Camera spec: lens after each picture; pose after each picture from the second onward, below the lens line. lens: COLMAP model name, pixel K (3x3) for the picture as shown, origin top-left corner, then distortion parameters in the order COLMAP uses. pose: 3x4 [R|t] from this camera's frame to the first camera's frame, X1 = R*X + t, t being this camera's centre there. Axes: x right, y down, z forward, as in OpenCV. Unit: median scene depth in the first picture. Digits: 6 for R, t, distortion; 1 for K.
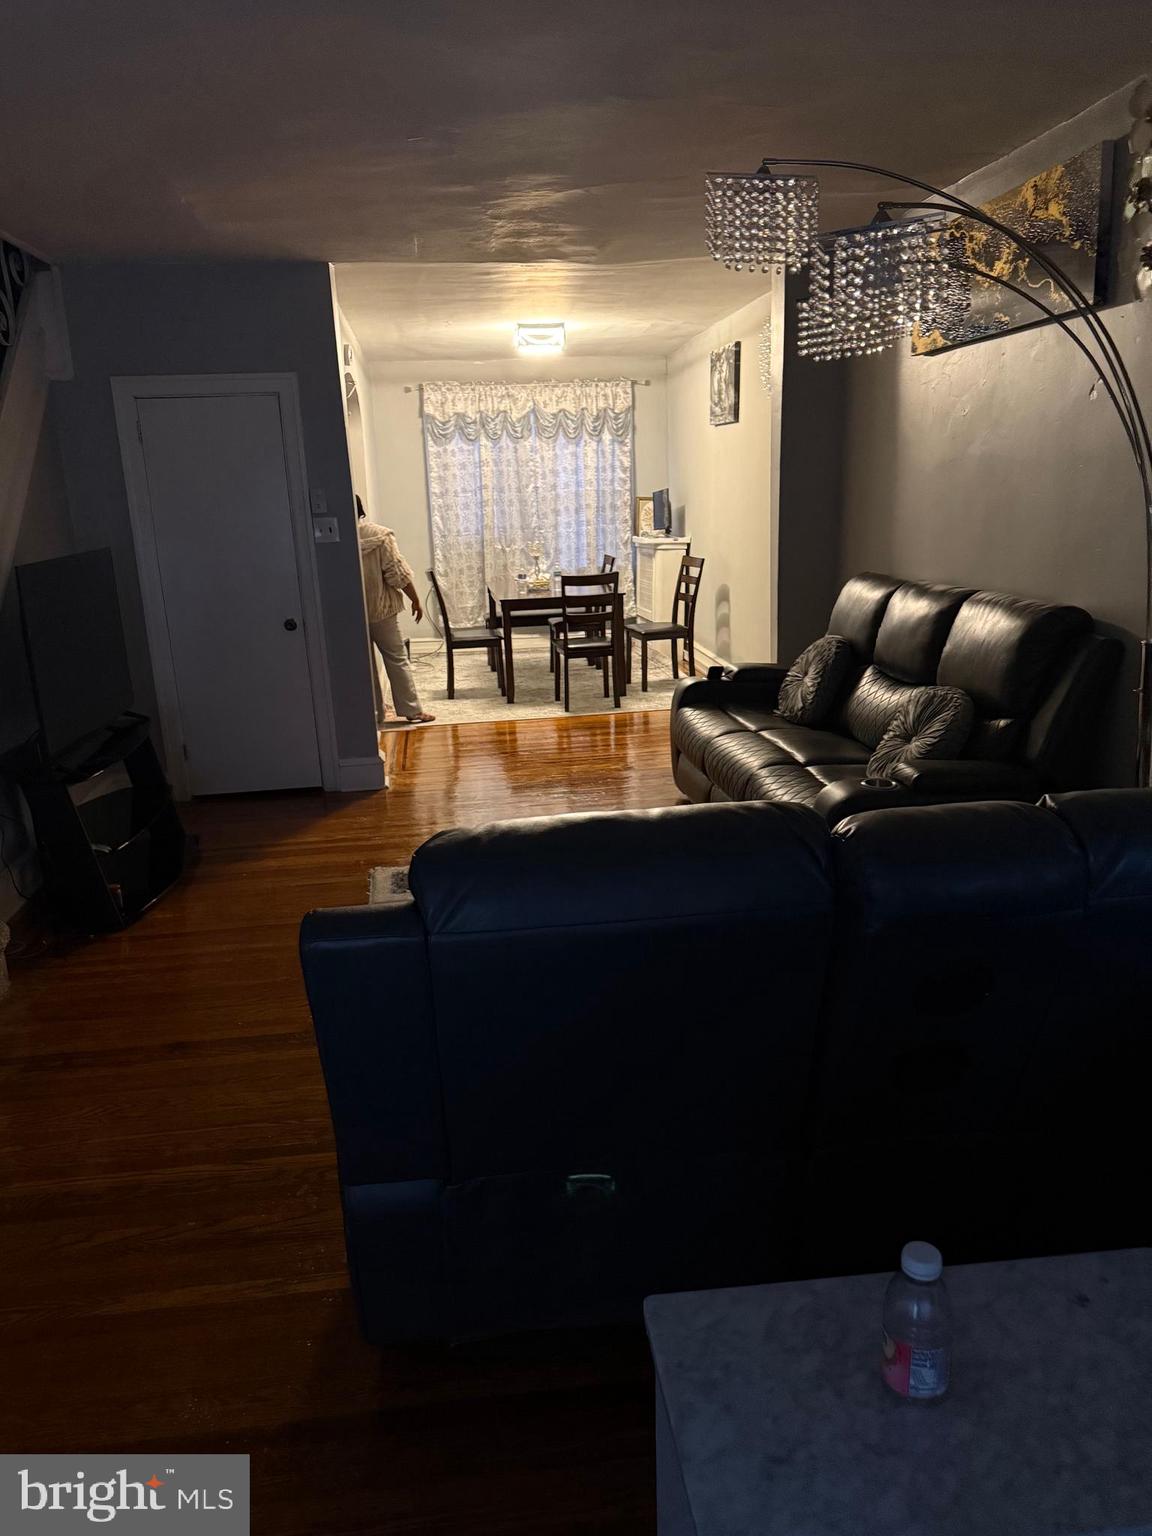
lens RADIAL K [[1069.2, 0, 574.1], [0, 1069.2, 766.6], [0, 0, 1]] dist [0.023254, -0.027751]
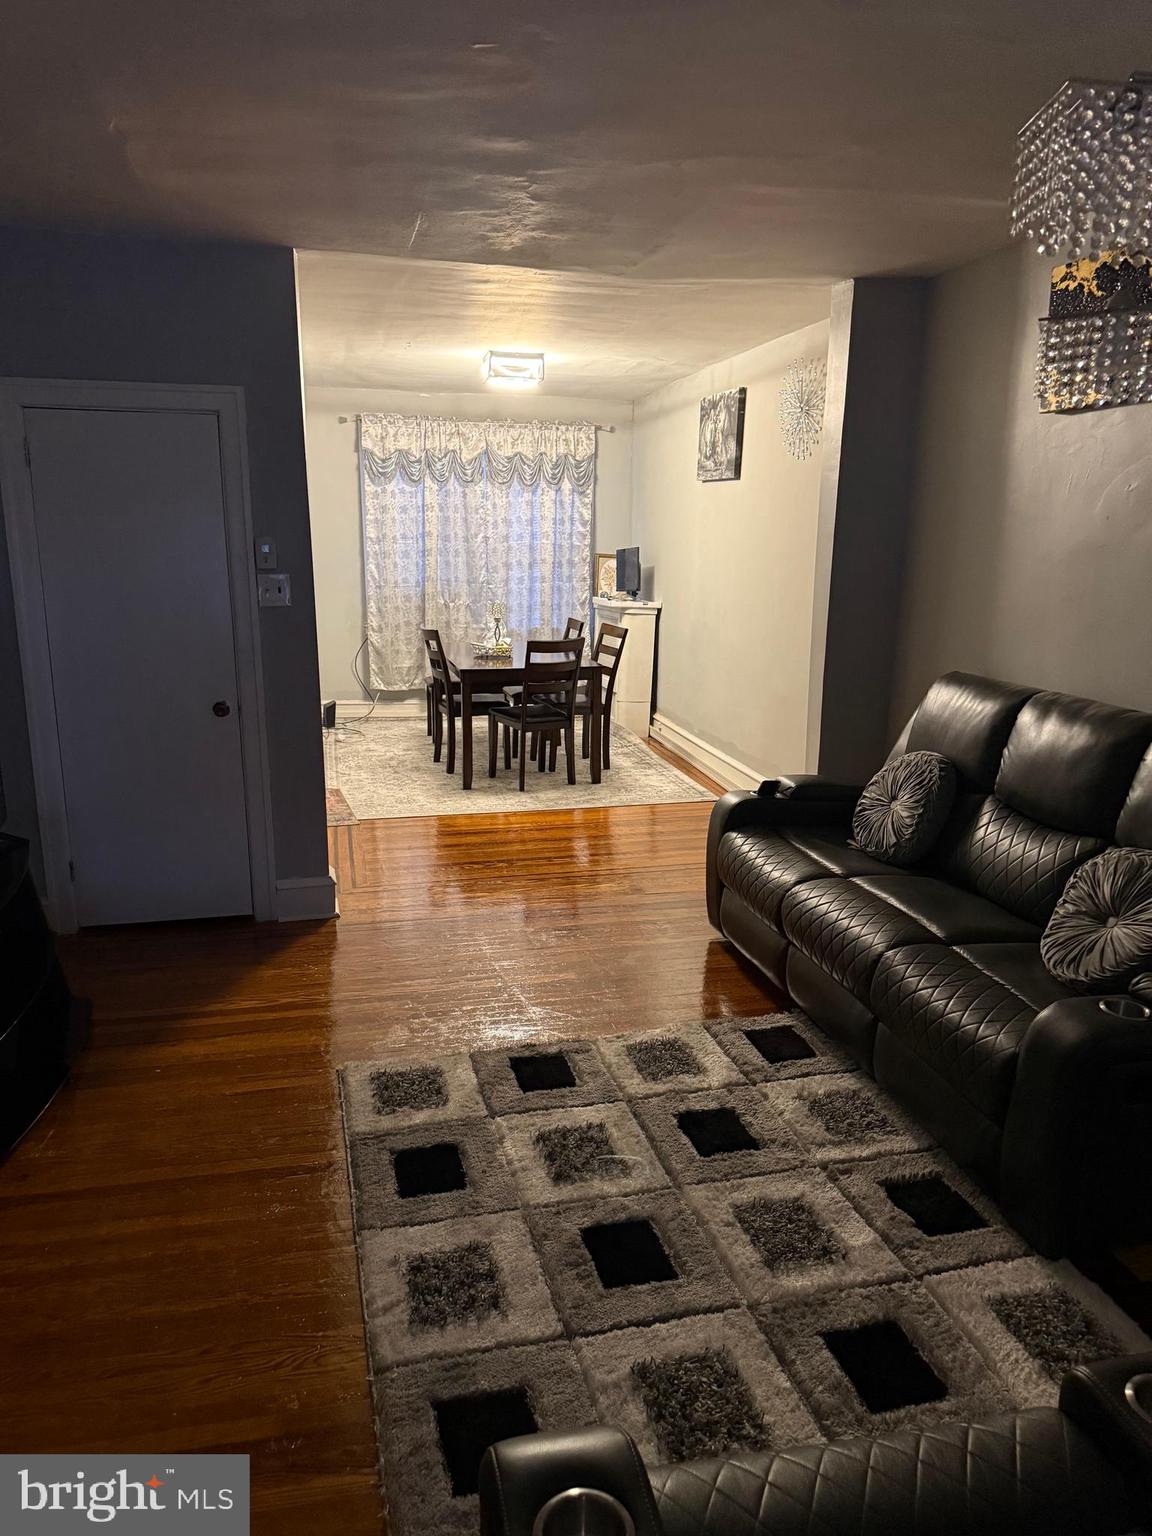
lens RADIAL K [[1069.2, 0, 578.2], [0, 1069.2, 772.4], [0, 0, 1]] dist [0.023254, -0.027751]
pose [[0.993863, 0.025914, 0.107544, -0.066140], [-0.022223, 0.999127, -0.035378, -0.047157], [-0.108367, 0.032771, 0.993571, 0.150104]]
